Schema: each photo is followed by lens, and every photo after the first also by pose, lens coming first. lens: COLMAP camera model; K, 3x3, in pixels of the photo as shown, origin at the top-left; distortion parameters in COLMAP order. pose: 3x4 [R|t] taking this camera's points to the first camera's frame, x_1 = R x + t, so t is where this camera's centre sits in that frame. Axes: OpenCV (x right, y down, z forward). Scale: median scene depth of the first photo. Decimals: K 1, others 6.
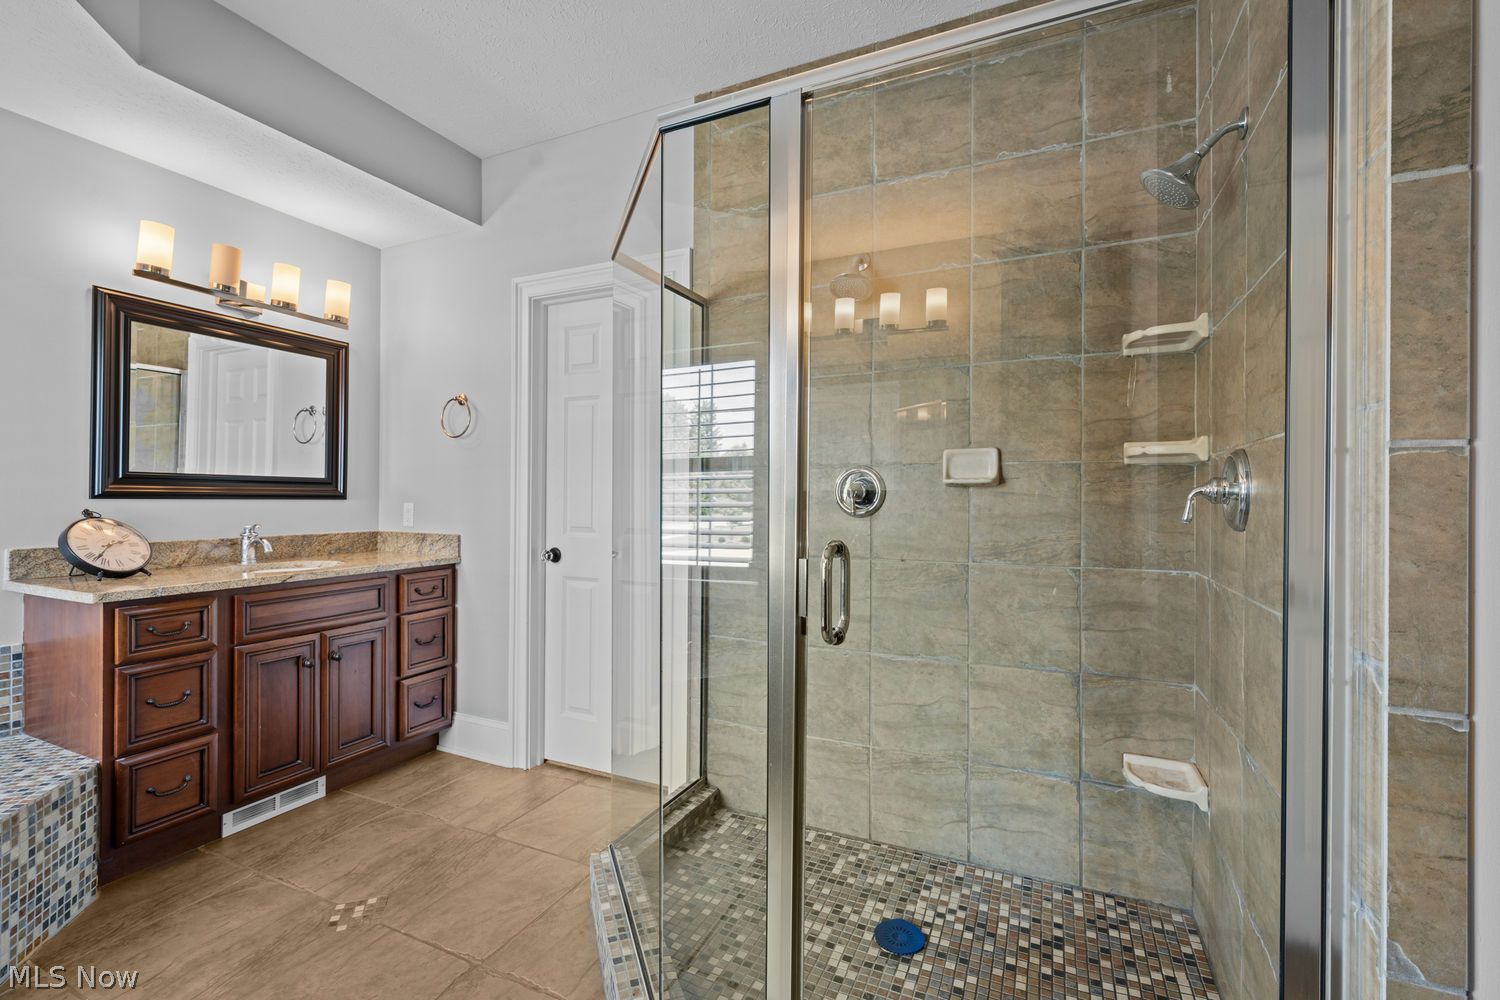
lens RADIAL K [[655.7, 0, 752.6], [0, 655.7, 495.3], [0, 0, 1]] dist [0.000749, -0.000480]
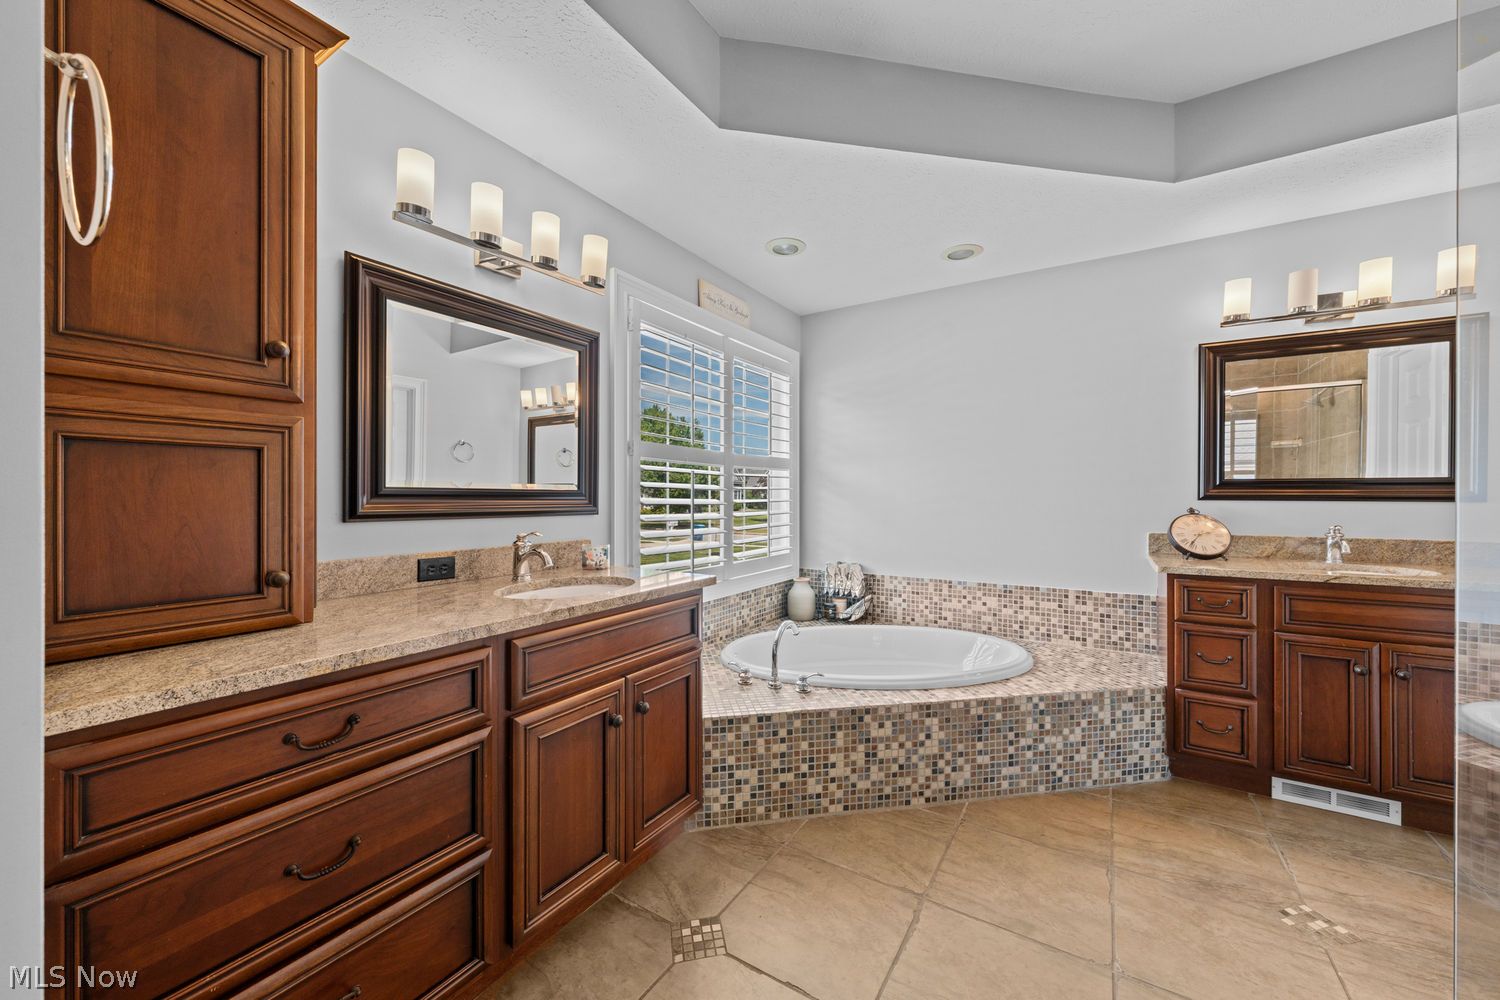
lens RADIAL K [[580.8, 0, 755.9], [0, 580.8, 496.1], [0, 0, 1]] dist [0.000176, 0.000179]
pose [[-0.149079, -0.005168, -0.988812, 0.300300], [0.001220, 0.999985, -0.005410, 0.002022], [0.988824, -0.002013, -0.149071, 0.242943]]
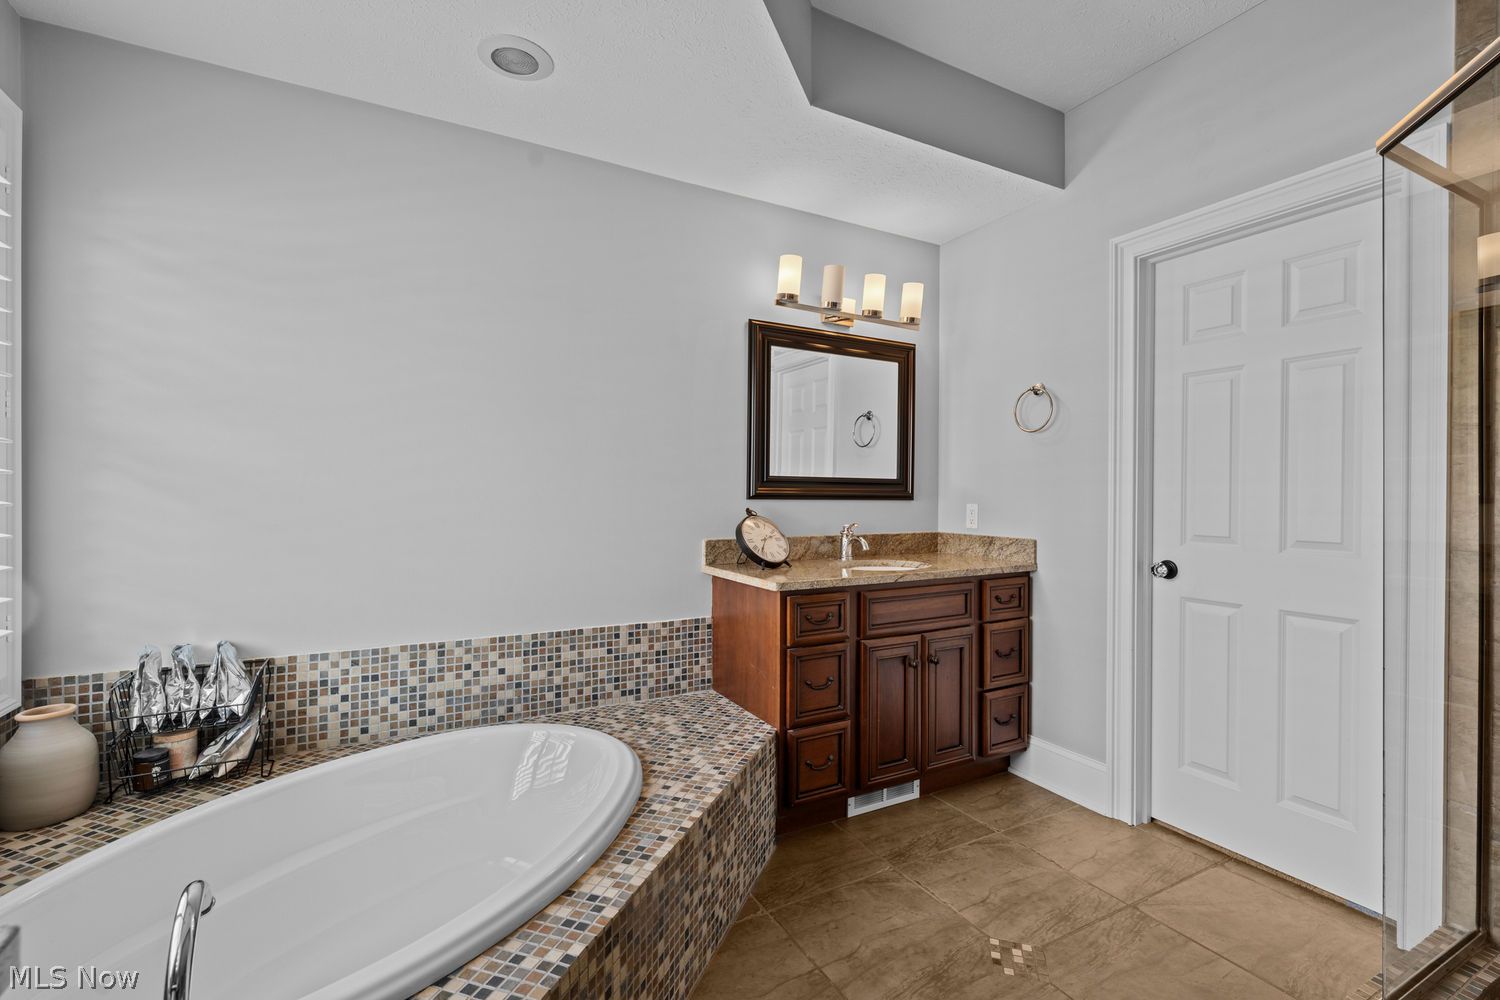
lens RADIAL K [[655.7, 0, 718.2], [0, 655.7, 497.1], [0, 0, 1]] dist [0.000749, -0.000480]
pose [[0.792430, 0.000872, -0.609962, -0.298860], [0.000973, 0.999996, 0.002693, -0.001491], [0.609962, -0.002727, 0.792426, 0.025428]]
